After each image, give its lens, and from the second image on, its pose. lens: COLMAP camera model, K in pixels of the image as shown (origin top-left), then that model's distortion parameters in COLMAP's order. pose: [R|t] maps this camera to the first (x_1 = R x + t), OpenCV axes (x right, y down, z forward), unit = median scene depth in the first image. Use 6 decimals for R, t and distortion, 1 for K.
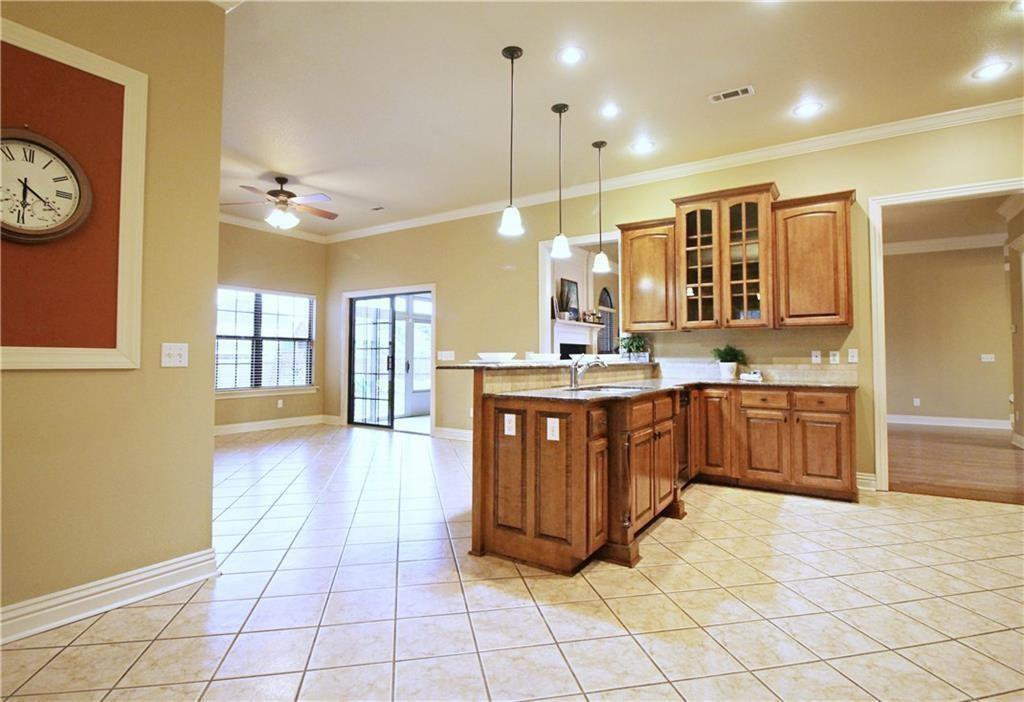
lens RADIAL K [[526.4, 0, 510.4], [0, 526.4, 337.6], [0, 0, 1]] dist [-0.002792, -0.000801]
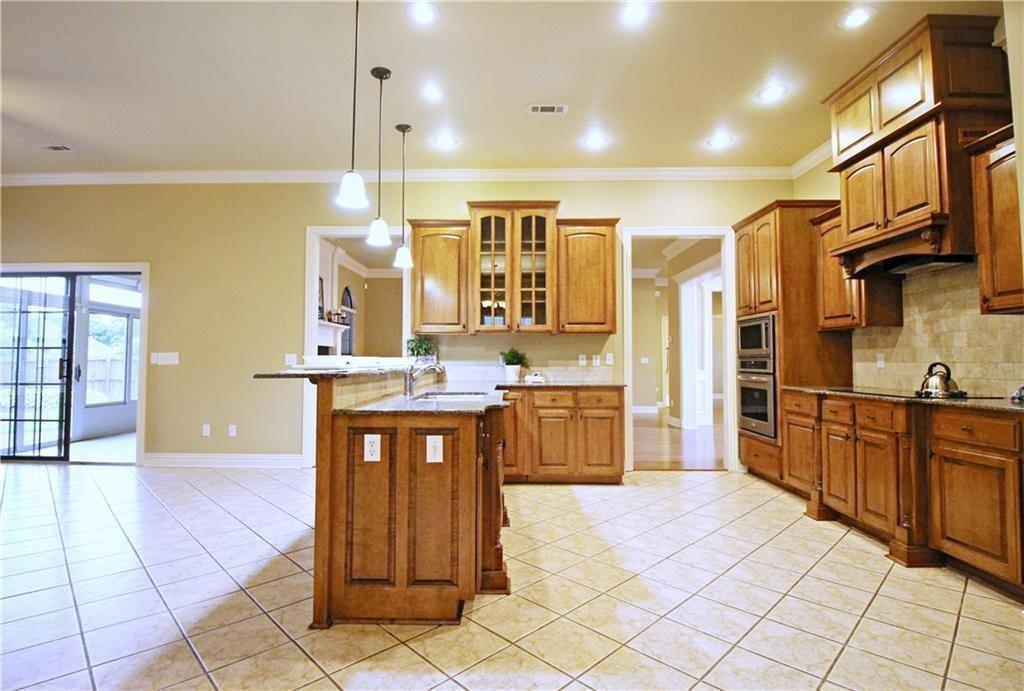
lens RADIAL K [[503.6, 0, 493.9], [0, 503.6, 338.4], [0, 0, 1]] dist [0.003669, -0.015255]
pose [[0.839573, 0.022308, 0.542788, -0.174873], [-0.019888, 0.999749, -0.010327, 0.004812], [-0.542882, -0.002125, 0.839806, 0.185974]]
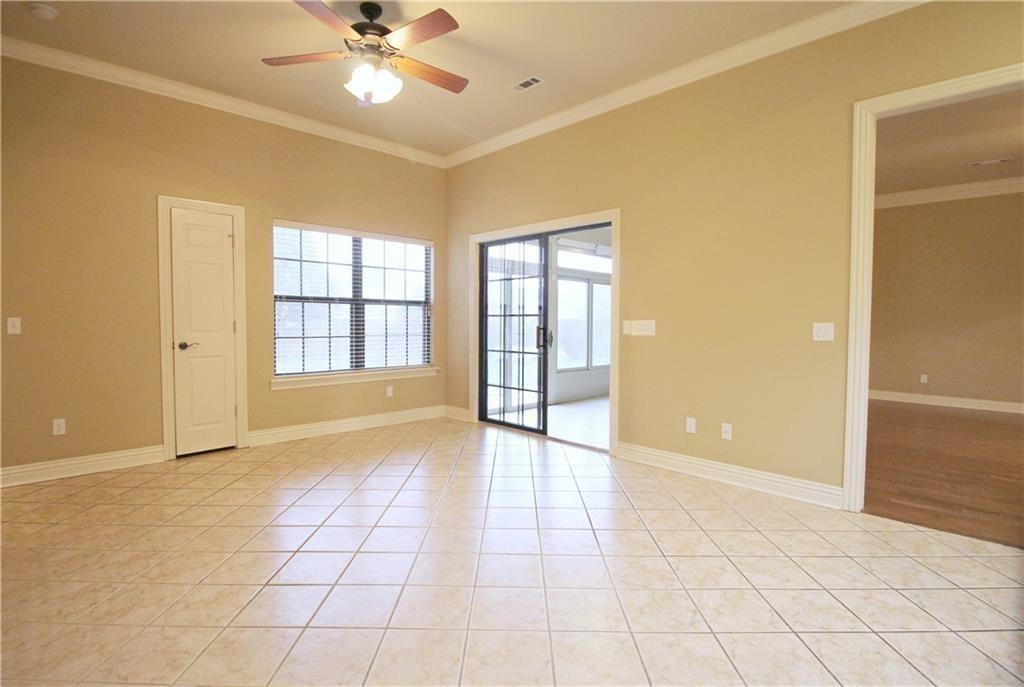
lens RADIAL K [[478.8, 0, 509.1], [0, 478.8, 337.1], [0, 0, 1]] dist [0.001254, -0.015076]
pose [[0.980183, 0.008824, -0.197897, -0.236349], [0.005882, 0.997270, 0.073602, 0.005036], [0.198006, -0.073307, 0.977456, 0.634743]]
